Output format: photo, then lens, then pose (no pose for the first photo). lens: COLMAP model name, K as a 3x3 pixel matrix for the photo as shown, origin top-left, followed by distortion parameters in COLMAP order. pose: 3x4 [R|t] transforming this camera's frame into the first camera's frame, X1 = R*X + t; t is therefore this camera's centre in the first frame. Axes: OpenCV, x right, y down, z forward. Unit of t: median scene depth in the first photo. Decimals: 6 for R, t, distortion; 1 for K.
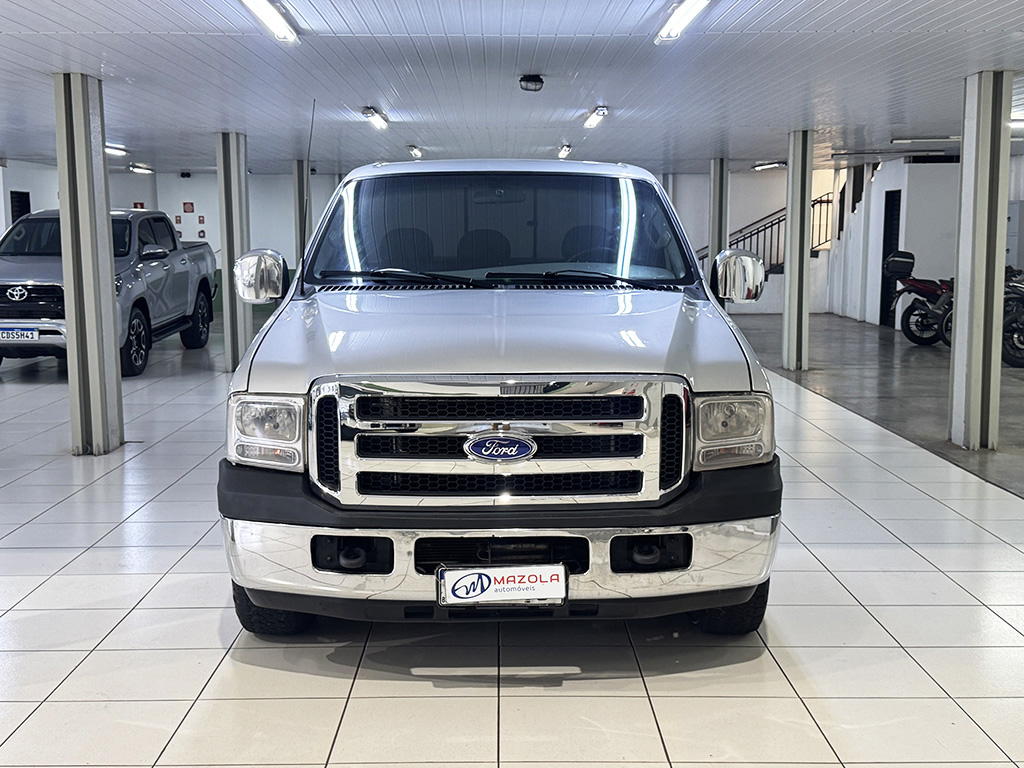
lens RADIAL K [[1227.4, 0, 507.5], [0, 1227.4, 384.8], [0, 0, 1]] dist [0.141883, -0.225667]
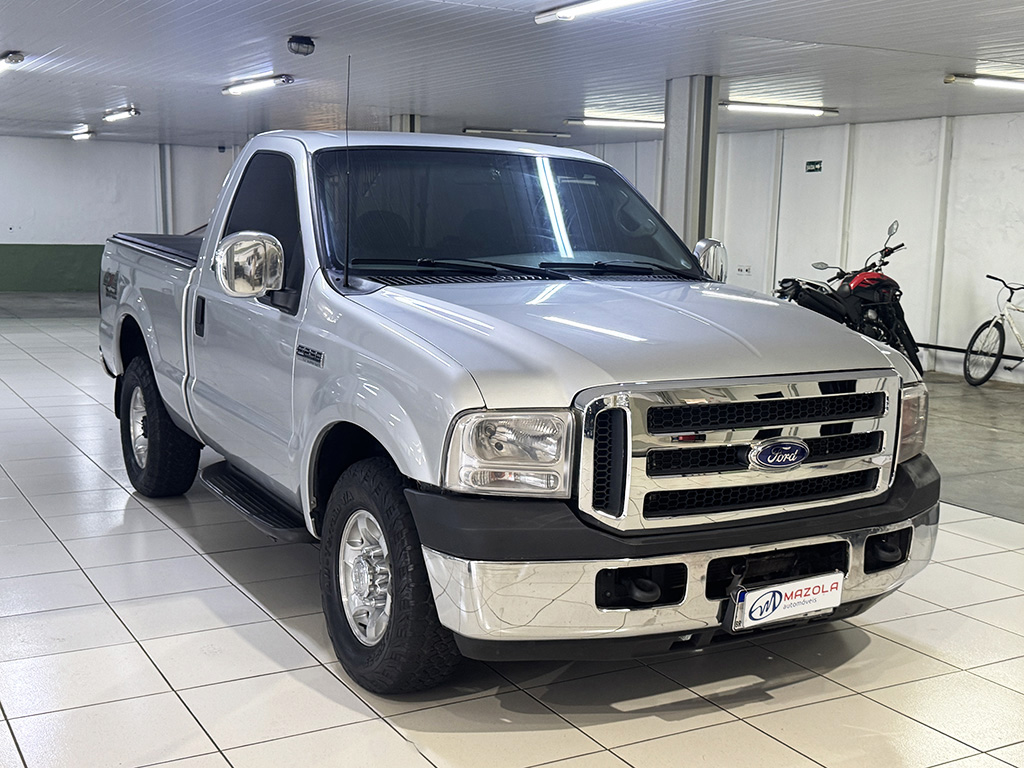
lens RADIAL K [[1227.4, 0, 507.5], [0, 1227.4, 384.8], [0, 0, 1]] dist [0.141883, -0.225667]
pose [[0.872433, -0.043741, 0.486772, -0.634860], [0.034750, 0.999018, 0.027489, -0.034244], [-0.487496, -0.007067, 0.873097, 0.279017]]
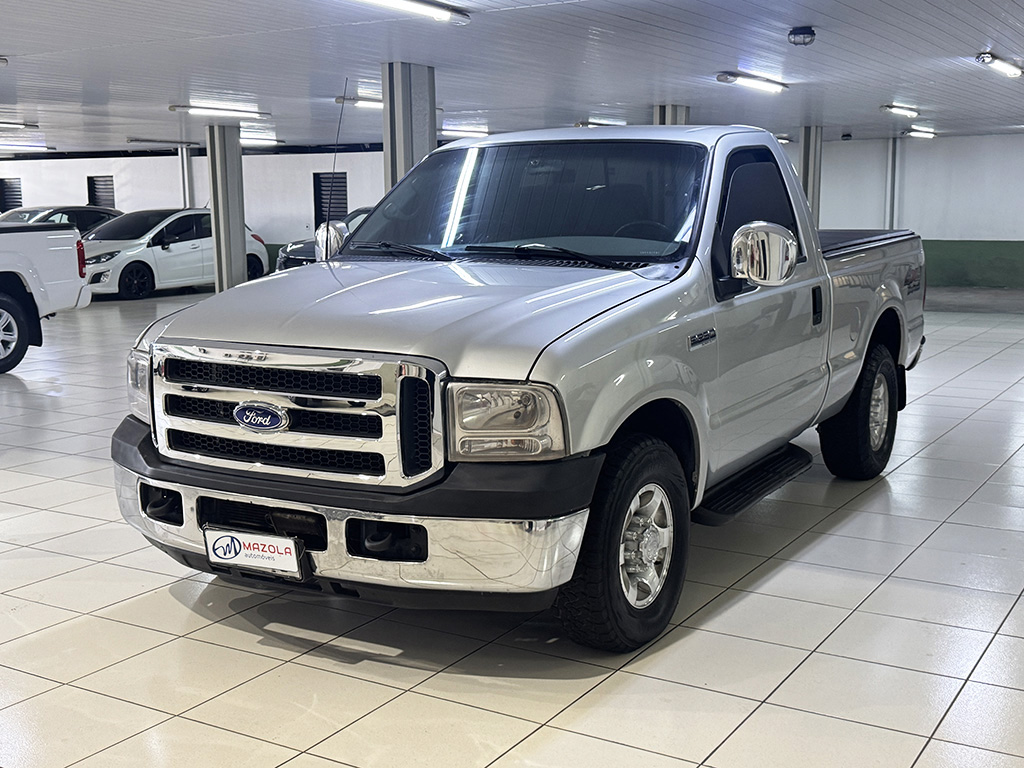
lens RADIAL K [[1227.4, 0, 507.5], [0, 1227.4, 384.8], [0, 0, 1]] dist [0.141883, -0.225667]
pose [[0.850502, 0.072402, -0.520965, 0.691470], [-0.060483, 0.997373, 0.039870, -0.028106], [0.522483, -0.002400, 0.852646, 0.234627]]
